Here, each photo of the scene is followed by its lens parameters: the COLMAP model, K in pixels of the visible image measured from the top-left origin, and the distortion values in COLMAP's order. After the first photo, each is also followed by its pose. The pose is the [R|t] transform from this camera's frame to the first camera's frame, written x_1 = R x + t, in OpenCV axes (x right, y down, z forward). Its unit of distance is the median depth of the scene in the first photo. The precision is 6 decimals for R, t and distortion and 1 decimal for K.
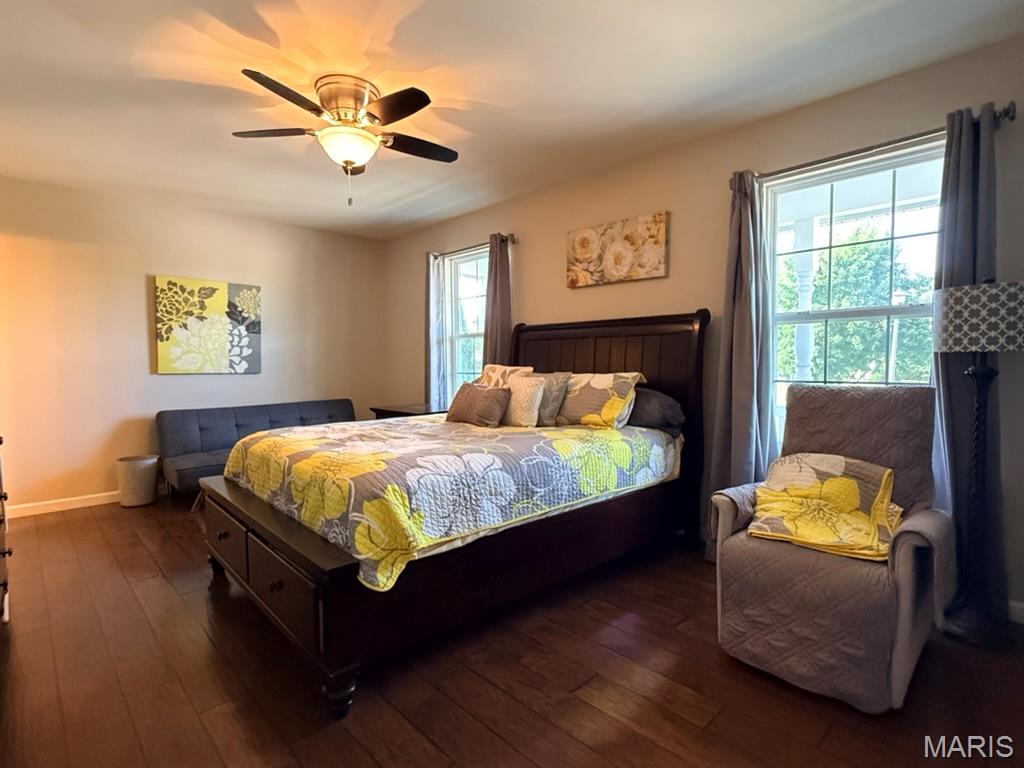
lens RADIAL K [[497.7, 0, 509.2], [0, 497.7, 385.9], [0, 0, 1]] dist [-0.001463, 0.000448]
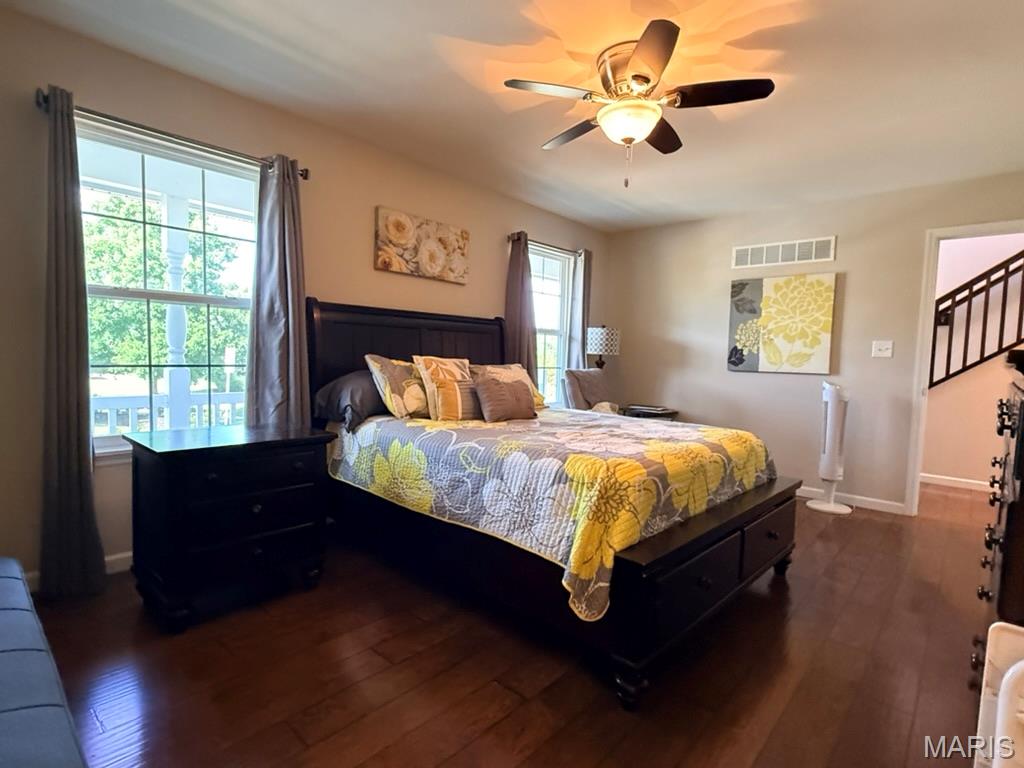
lens RADIAL K [[497.7, 0, 512.3], [0, 497.7, 386.8], [0, 0, 1]] dist [-0.001463, 0.000448]
pose [[-0.035480, -0.062676, 0.997403, -0.842192], [0.016413, 0.997860, 0.063289, -0.039949], [-0.999236, 0.018616, -0.034375, 0.843169]]
